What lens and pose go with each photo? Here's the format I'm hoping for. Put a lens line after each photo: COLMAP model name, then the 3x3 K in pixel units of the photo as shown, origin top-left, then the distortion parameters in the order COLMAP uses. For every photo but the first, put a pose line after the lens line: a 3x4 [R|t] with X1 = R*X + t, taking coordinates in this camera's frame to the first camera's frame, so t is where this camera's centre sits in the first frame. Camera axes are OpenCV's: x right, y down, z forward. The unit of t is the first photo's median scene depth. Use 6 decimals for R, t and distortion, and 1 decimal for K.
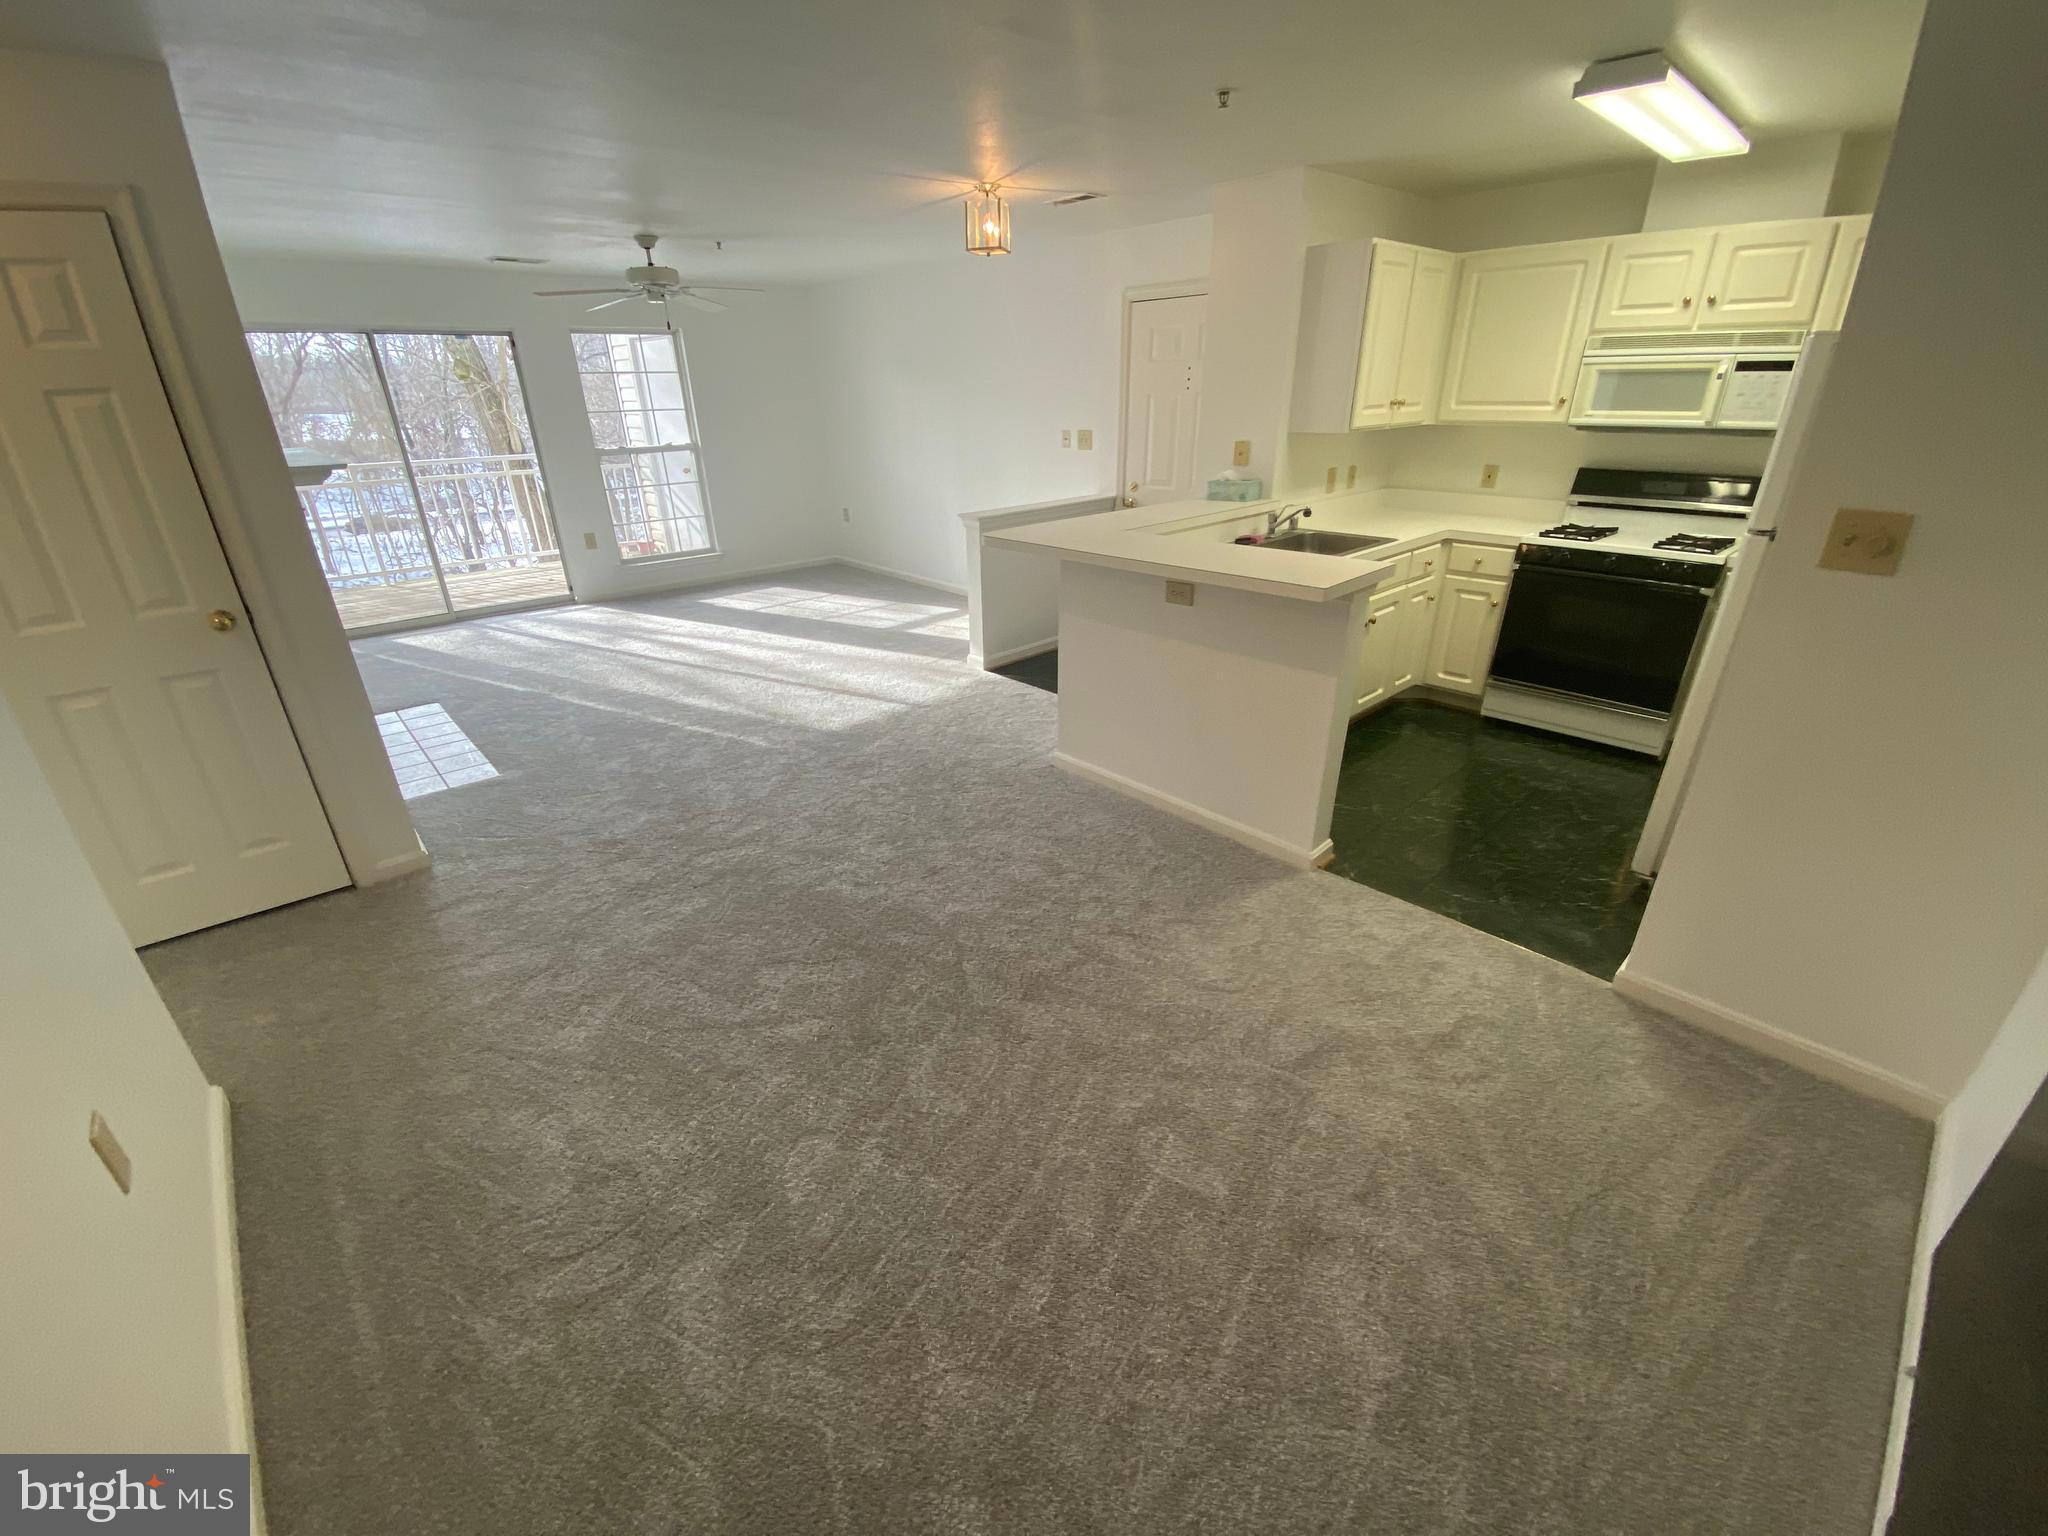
lens RADIAL K [[839.4, 0, 1014.9], [0, 839.4, 769.7], [0, 0, 1]] dist [0.038017, -0.032622]
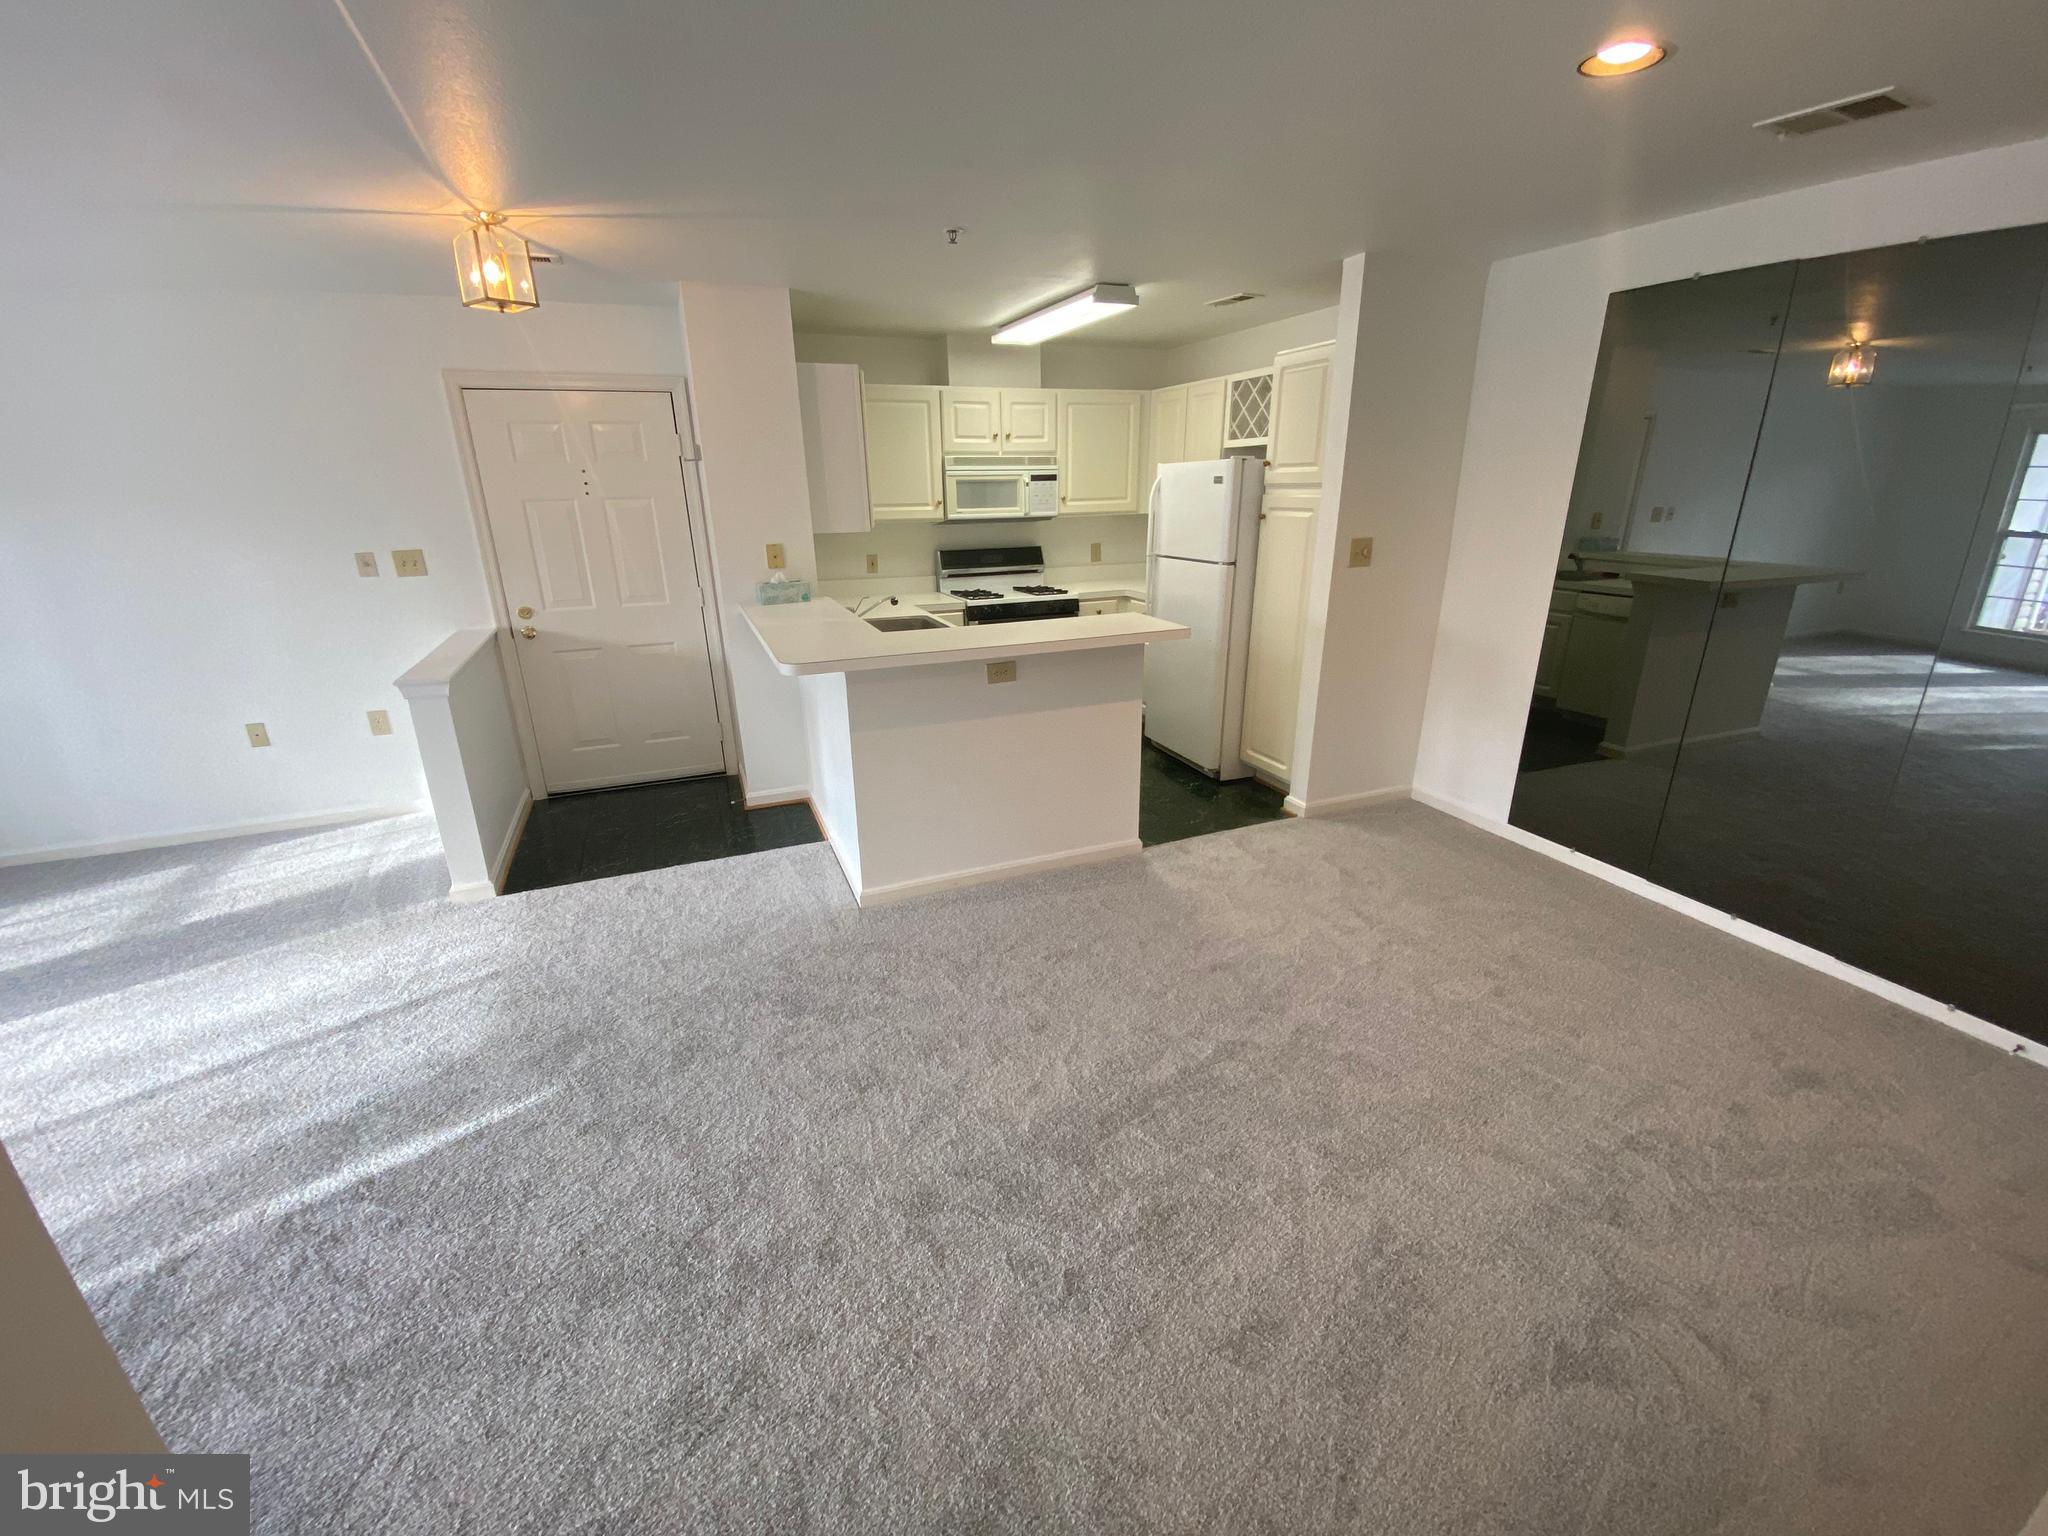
lens RADIAL K [[839.4, 0, 1014.9], [0, 839.4, 769.7], [0, 0, 1]] dist [0.038017, -0.032622]
pose [[0.338399, -0.292167, 0.894497, -0.719804], [0.396415, 0.906375, 0.146078, -0.226699], [-0.853429, 0.305159, 0.422536, 0.529099]]
